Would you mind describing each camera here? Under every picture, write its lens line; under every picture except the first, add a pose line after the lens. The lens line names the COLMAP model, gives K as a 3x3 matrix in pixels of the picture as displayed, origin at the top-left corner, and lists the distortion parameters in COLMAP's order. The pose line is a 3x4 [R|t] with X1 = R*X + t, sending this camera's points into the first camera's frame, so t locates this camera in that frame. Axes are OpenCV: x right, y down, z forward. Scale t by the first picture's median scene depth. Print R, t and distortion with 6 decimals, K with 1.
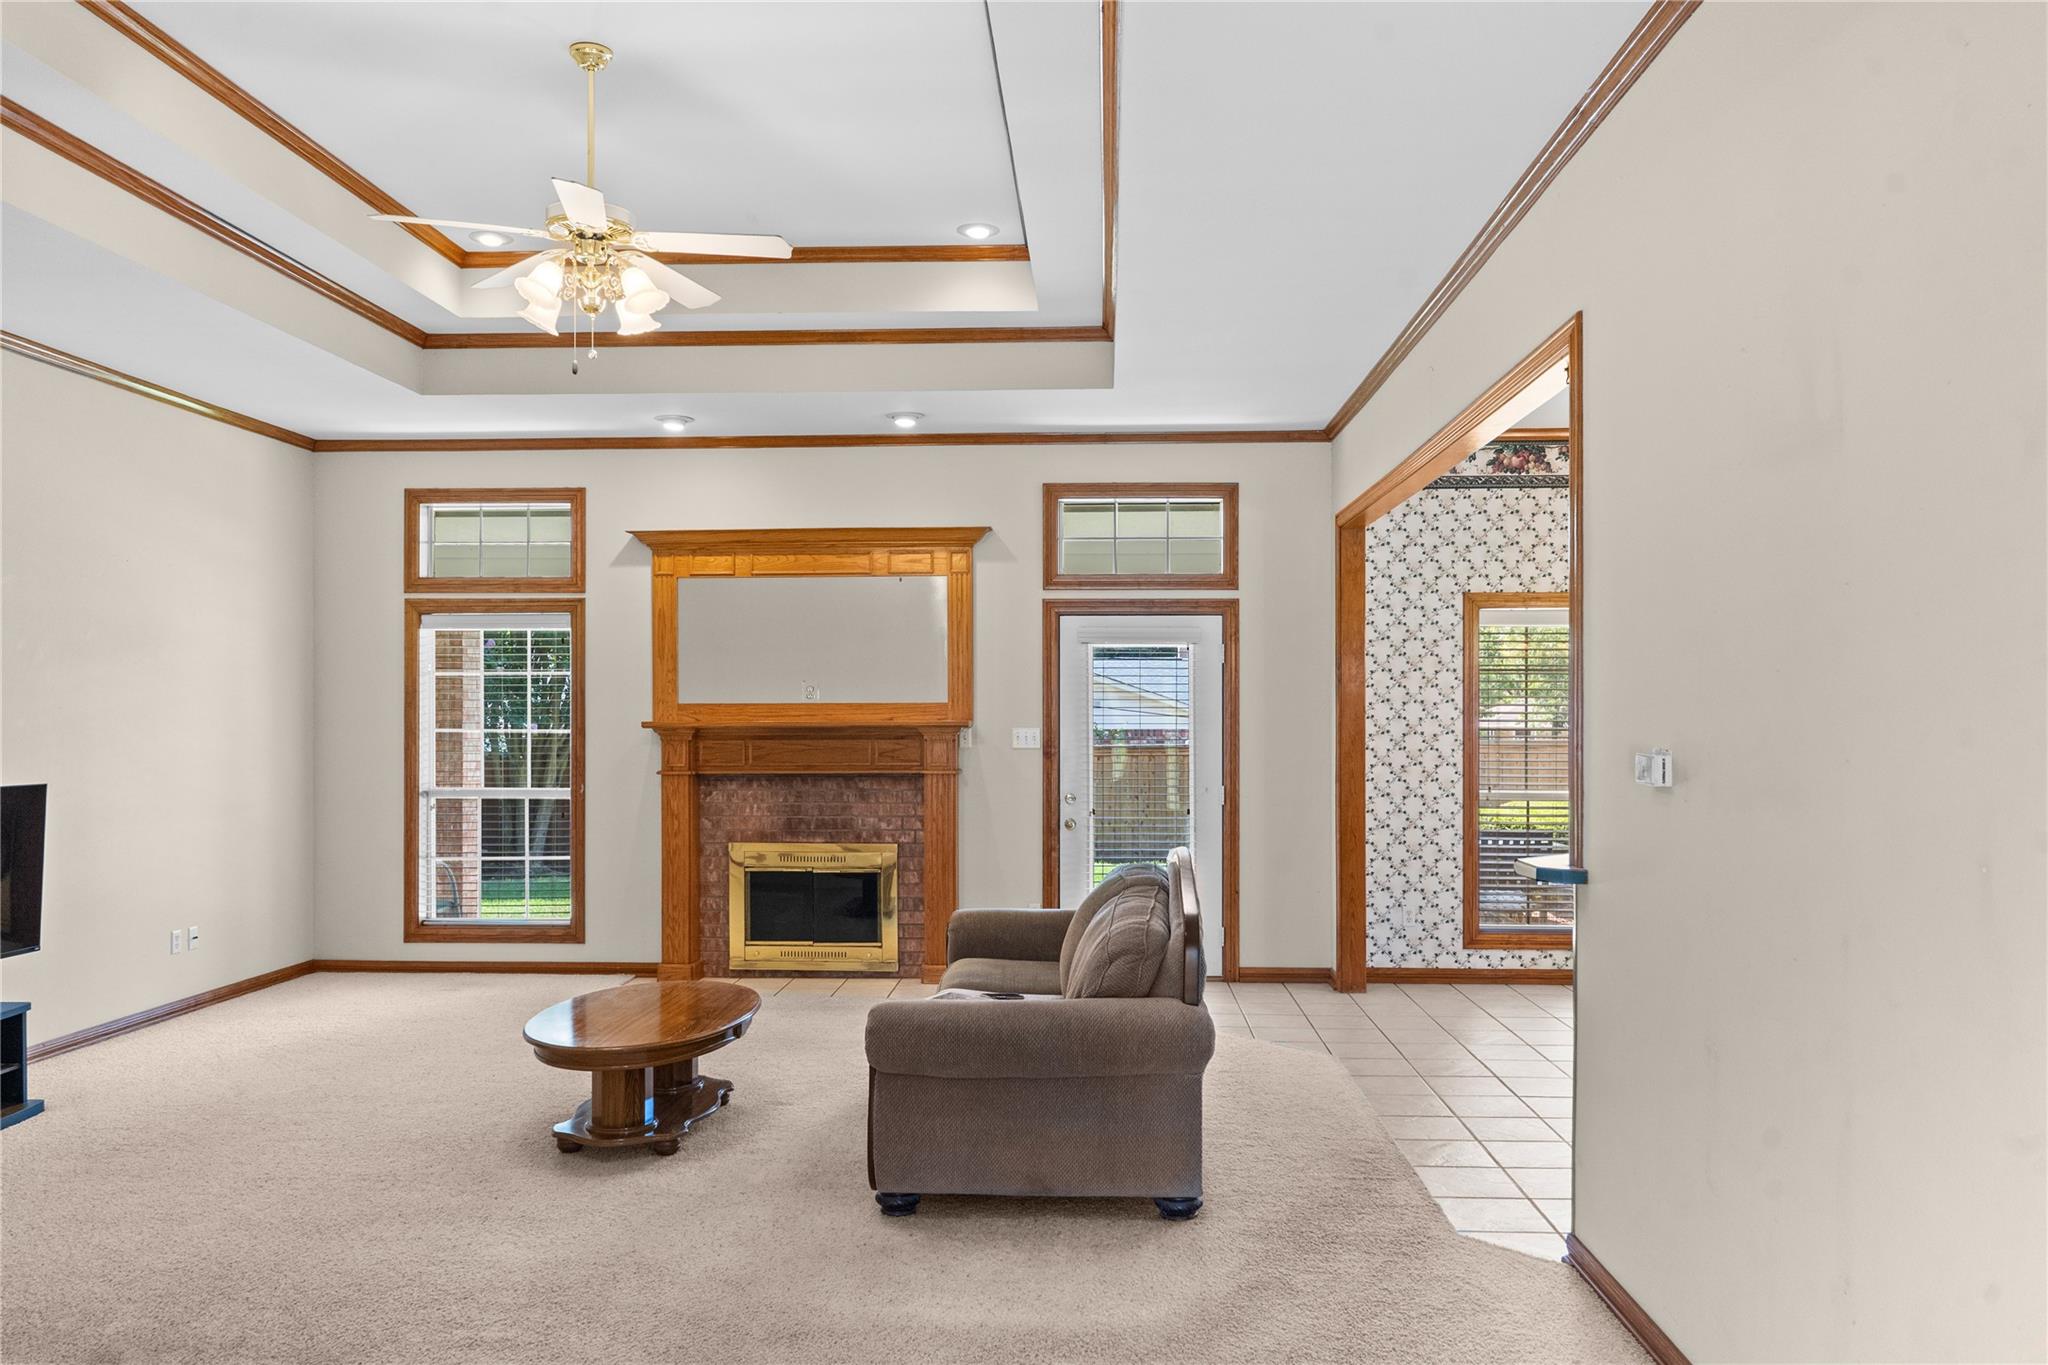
lens RADIAL K [[1478.5, 0, 1008.1], [0, 1478.5, 708.7], [0, 0, 1]] dist [-0.004851, 0.003049]
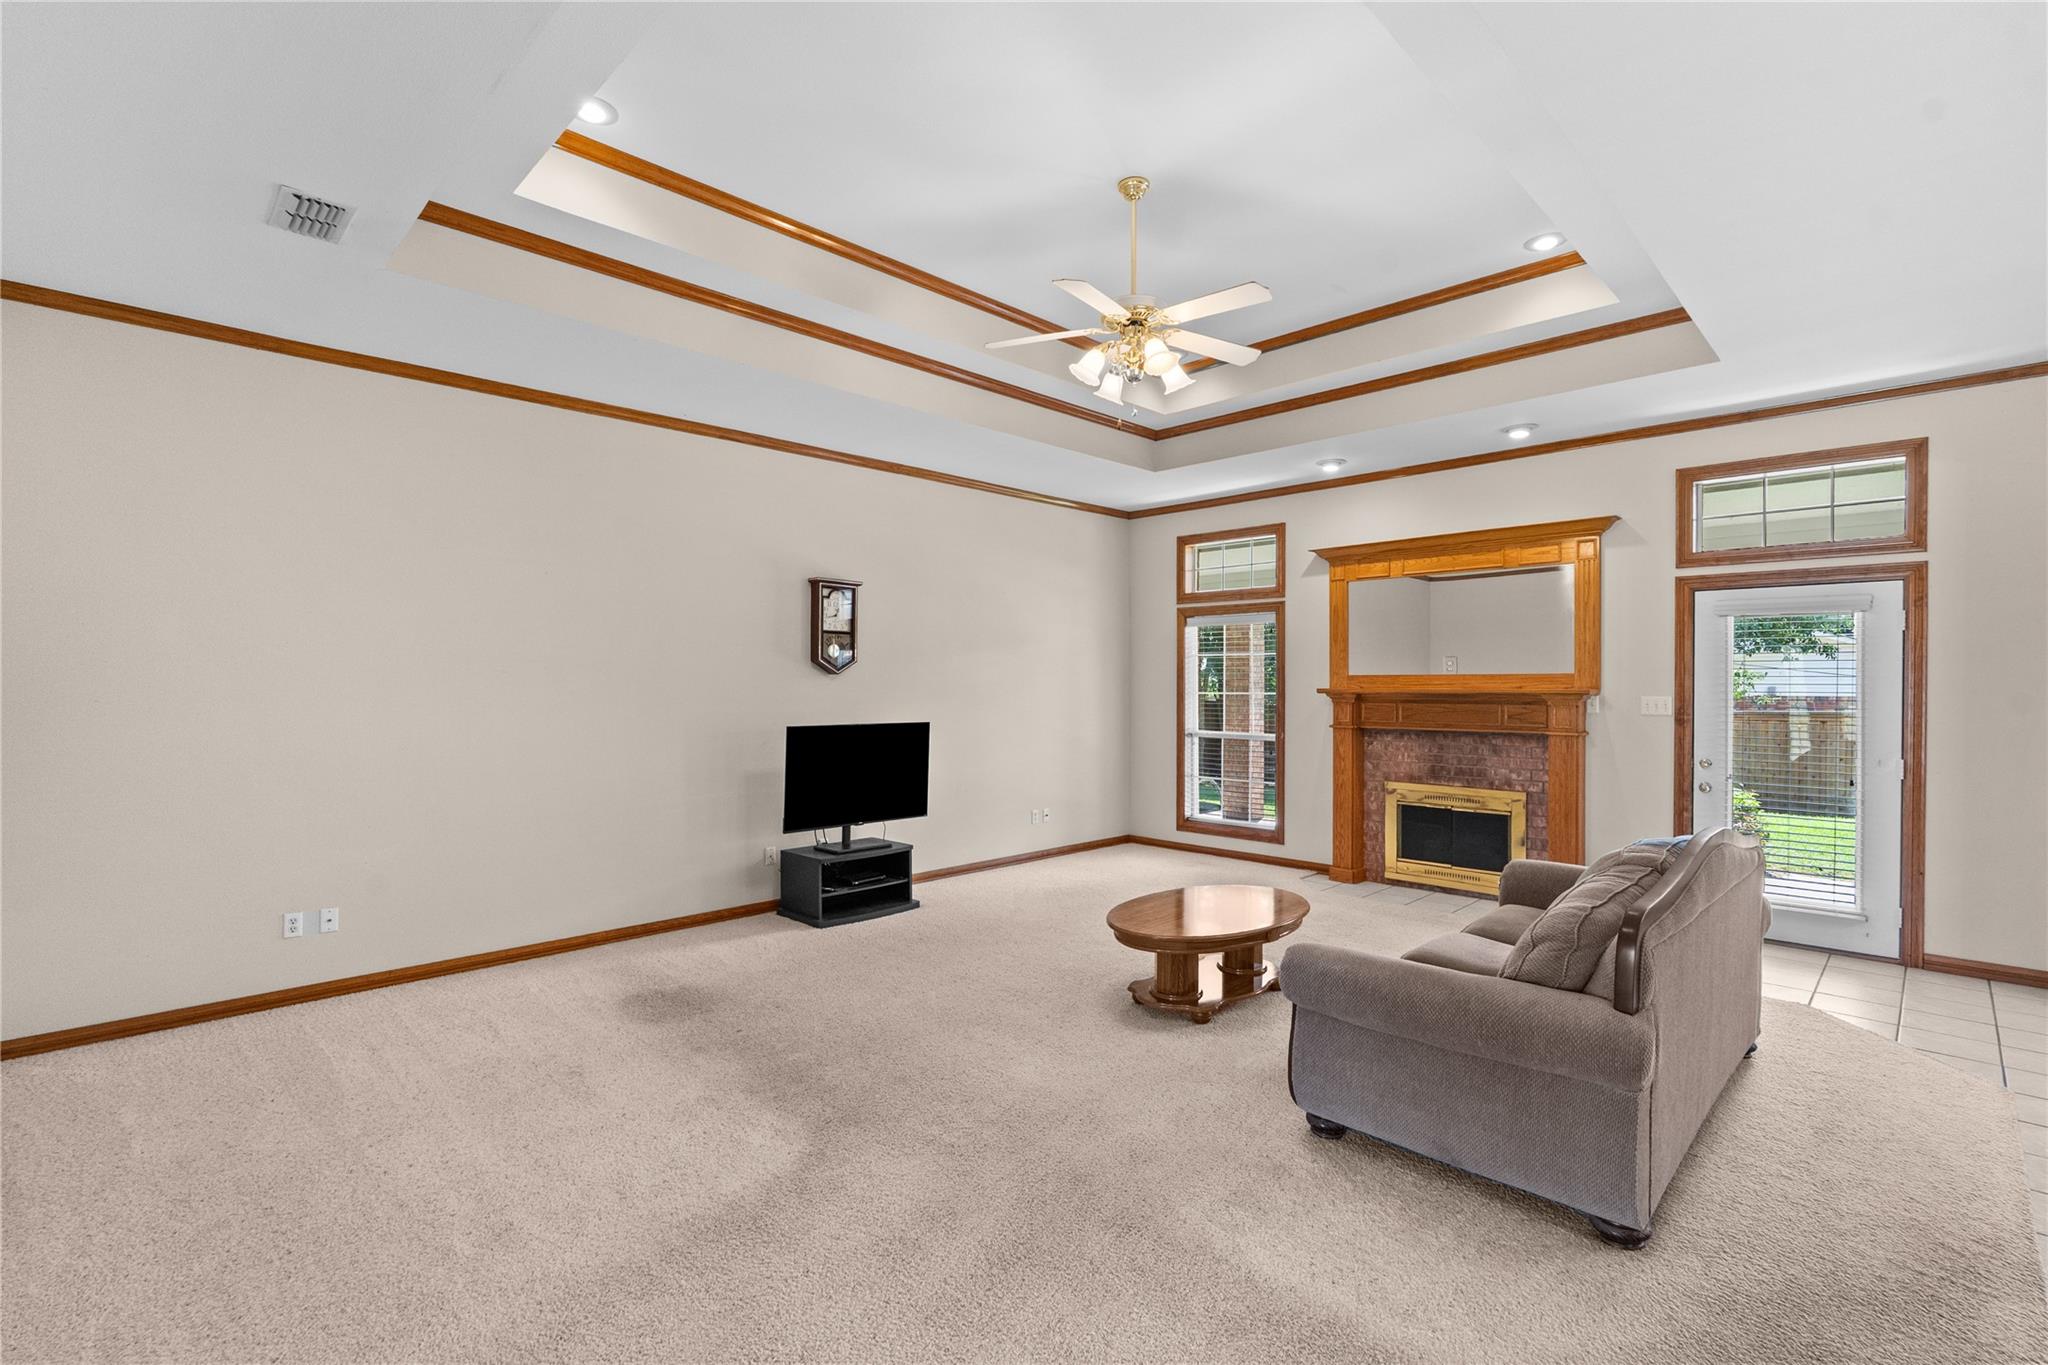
lens RADIAL K [[918.6, 0, 1018.9], [0, 918.6, 690.0], [0, 0, 1]] dist [-0.001745, -0.000331]
pose [[0.745680, 0.006900, -0.666269, 0.112950], [0.001020, 0.999933, 0.011497, 0.000115], [0.666304, -0.009253, 0.745623, 0.180099]]
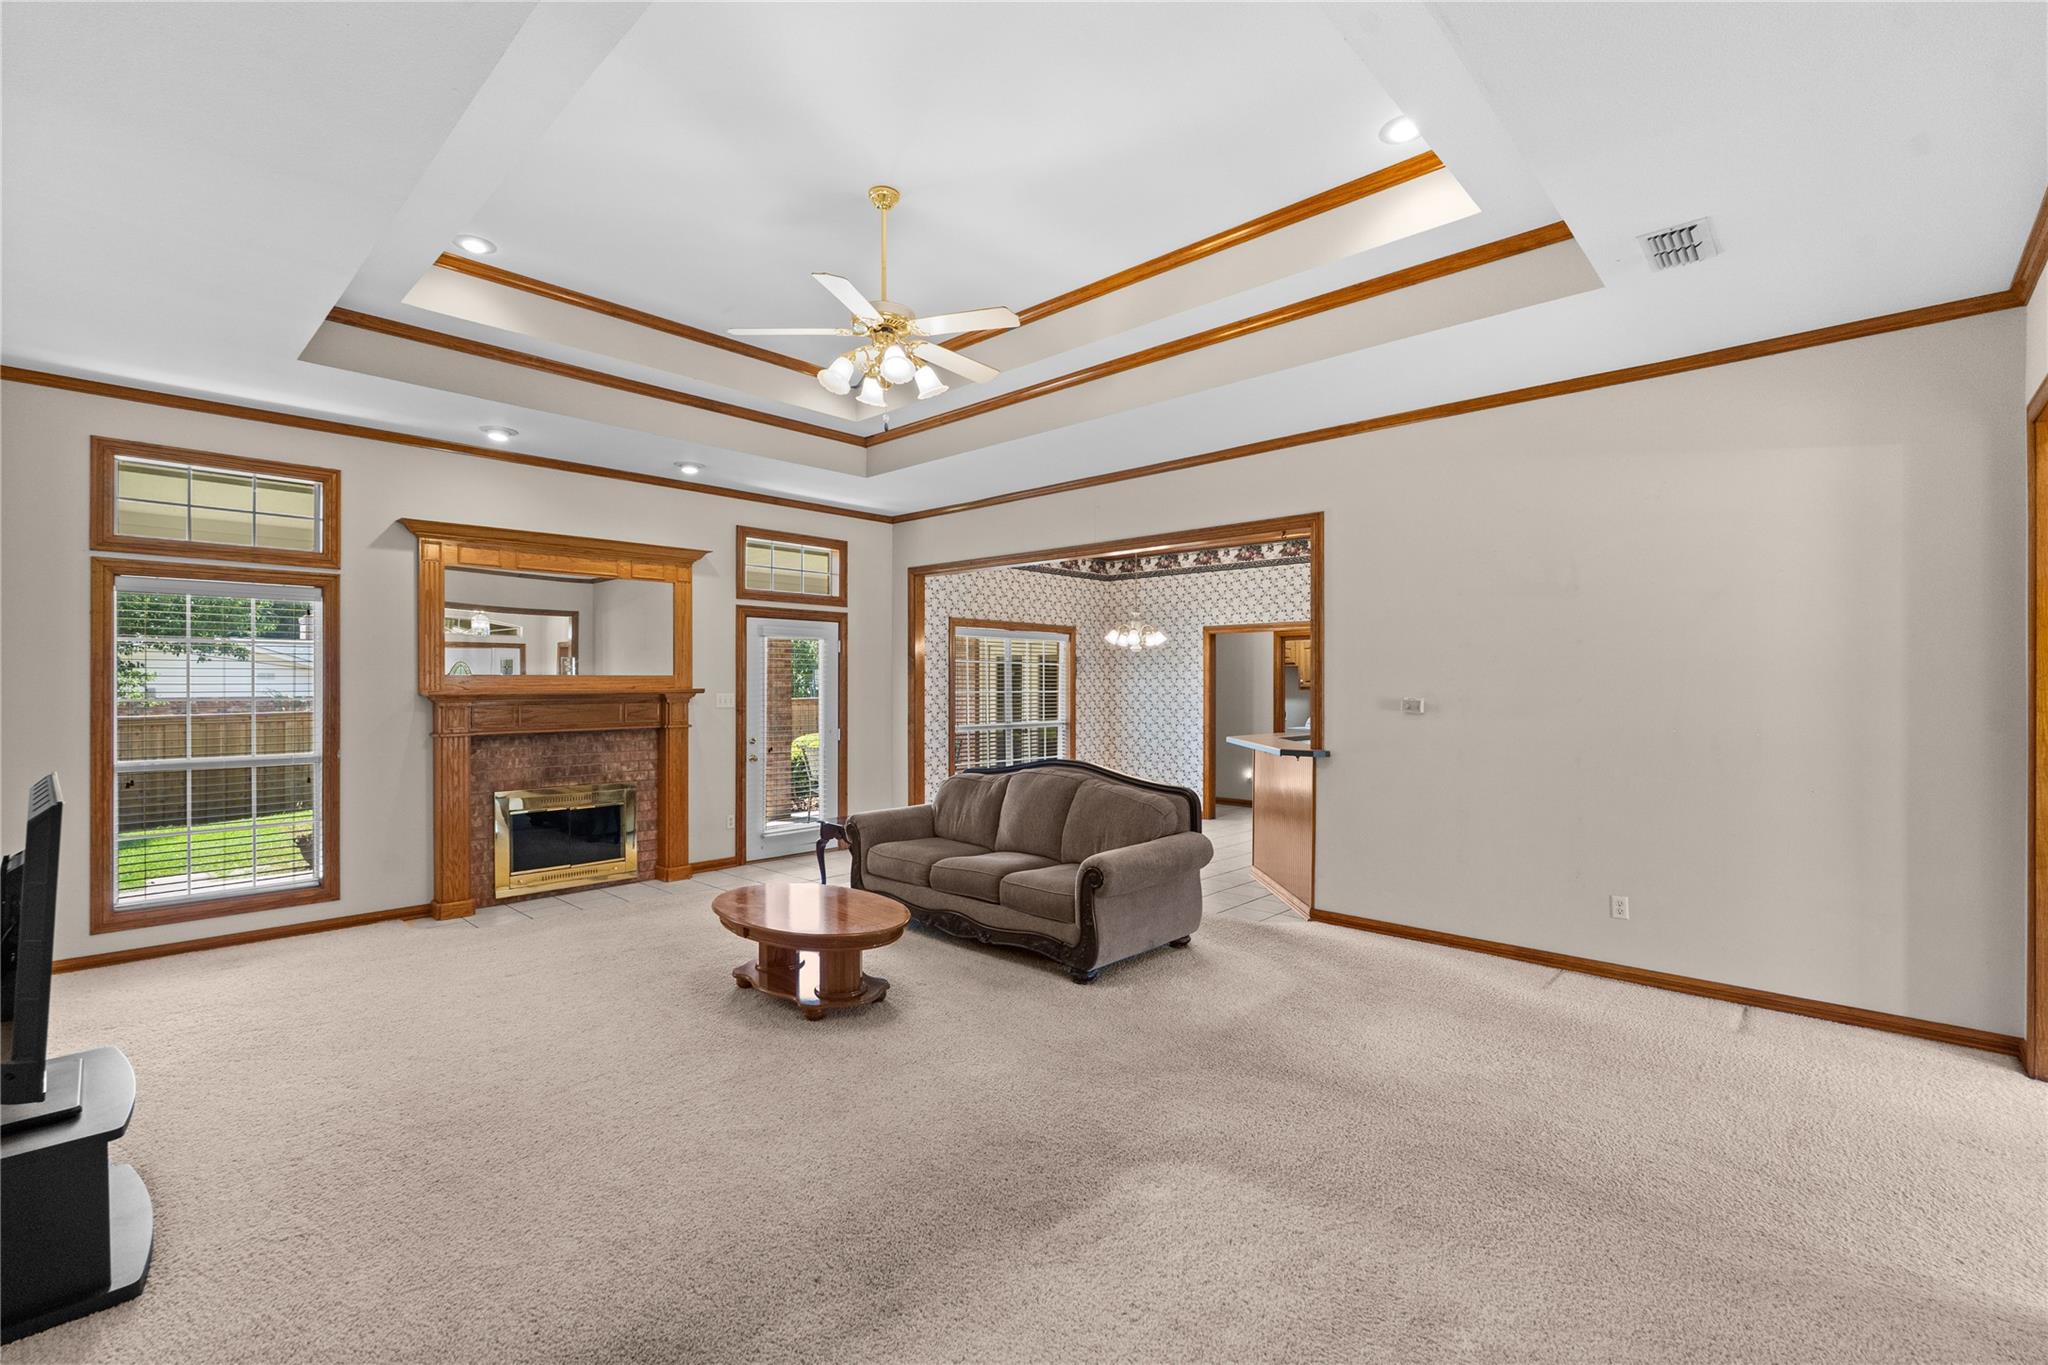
lens RADIAL K [[918.6, 0, 1008.1], [0, 918.6, 685.3], [0, 0, 1]] dist [-0.001745, -0.000331]
pose [[0.643006, -0.000570, 0.765861, -0.496316], [-0.003061, 0.999990, 0.003314, 0.001108], [-0.765855, -0.004476, 0.642998, 0.214424]]
